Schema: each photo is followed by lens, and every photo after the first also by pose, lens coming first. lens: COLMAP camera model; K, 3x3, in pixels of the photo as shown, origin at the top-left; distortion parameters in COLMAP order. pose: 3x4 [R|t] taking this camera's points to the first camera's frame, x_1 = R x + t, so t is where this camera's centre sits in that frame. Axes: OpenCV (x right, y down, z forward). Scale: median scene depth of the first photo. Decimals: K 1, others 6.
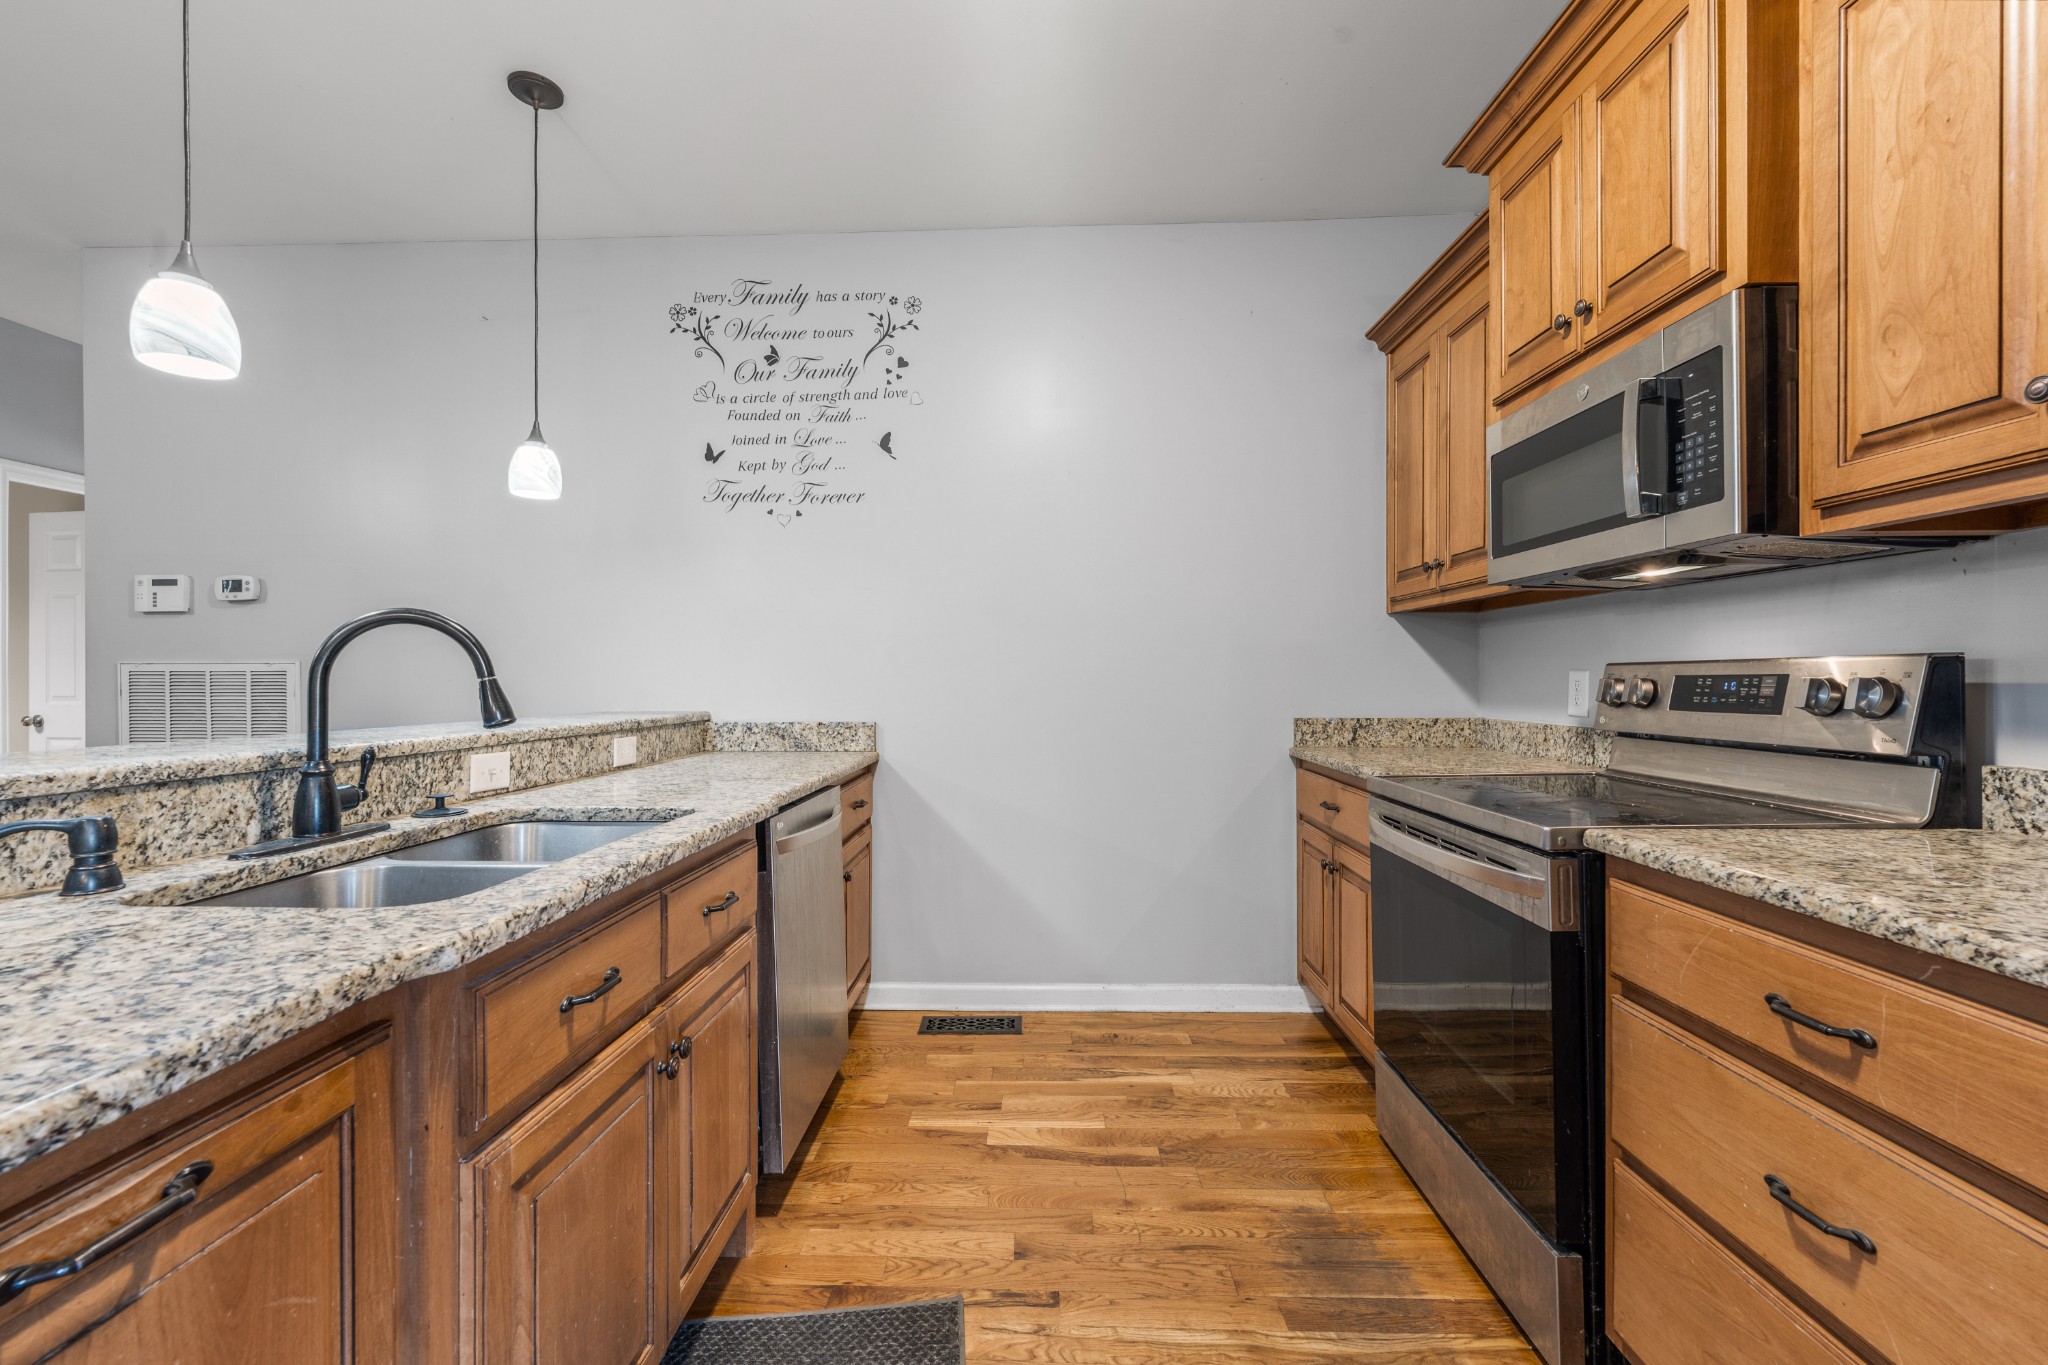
lens RADIAL K [[834.6, 0, 1012.3], [0, 834.6, 663.7], [0, 0, 1]] dist [-0.002155, -0.000344]
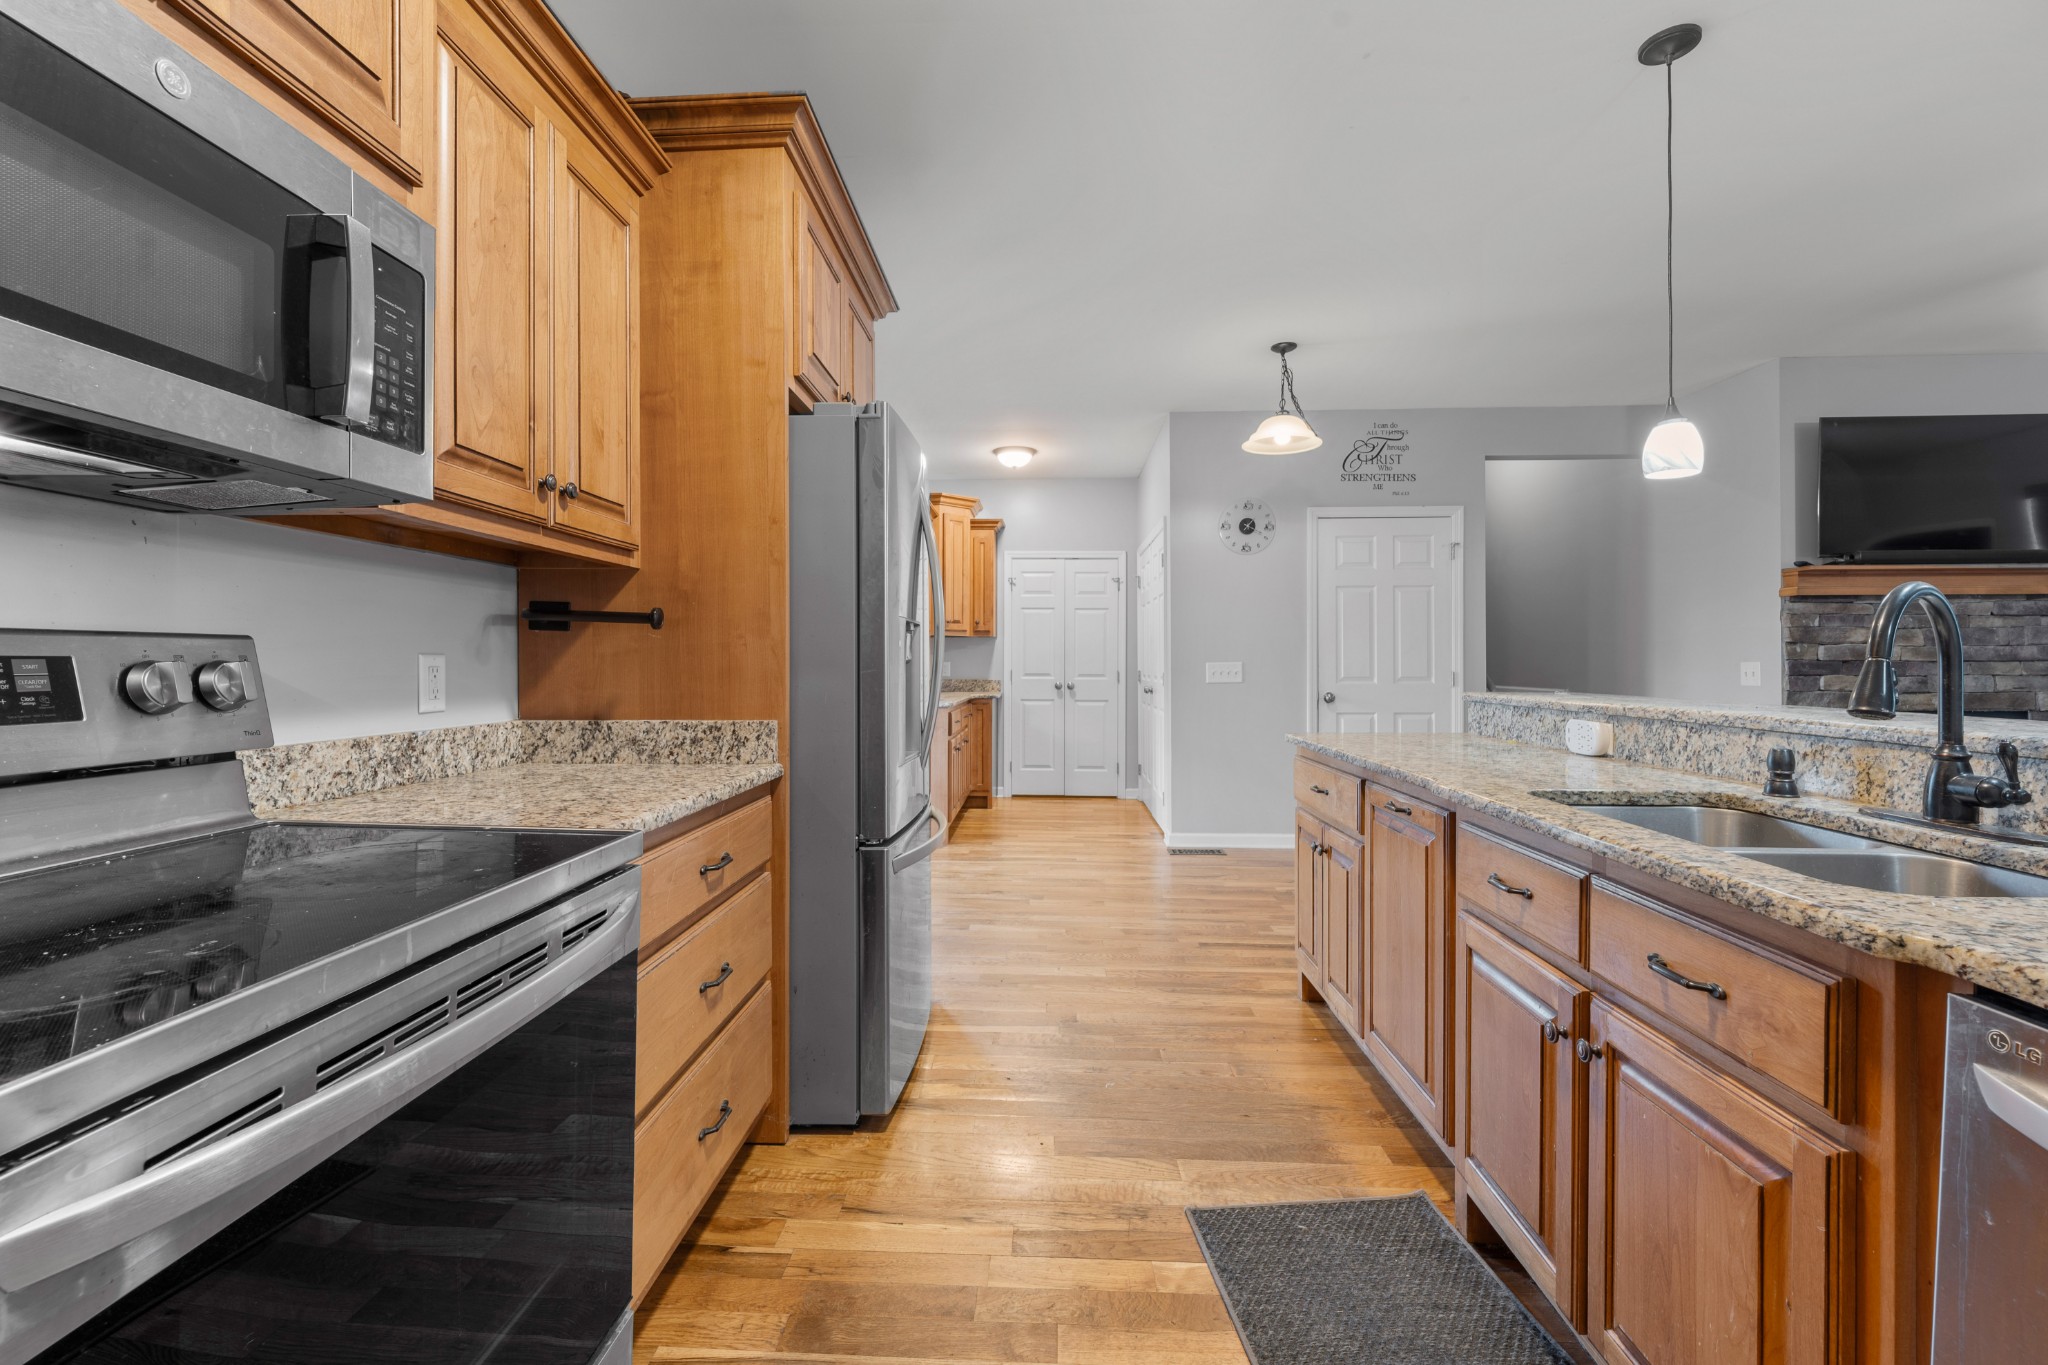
lens RADIAL K [[834.6, 0, 1012.3], [0, 834.6, 663.7], [0, 0, 1]] dist [-0.002155, -0.000344]
pose [[-0.999966, 0.001793, 0.008032, 0.240257], [0.001661, 0.999864, -0.016414, 0.034997], [-0.008061, -0.016400, -0.999833, 1.891986]]
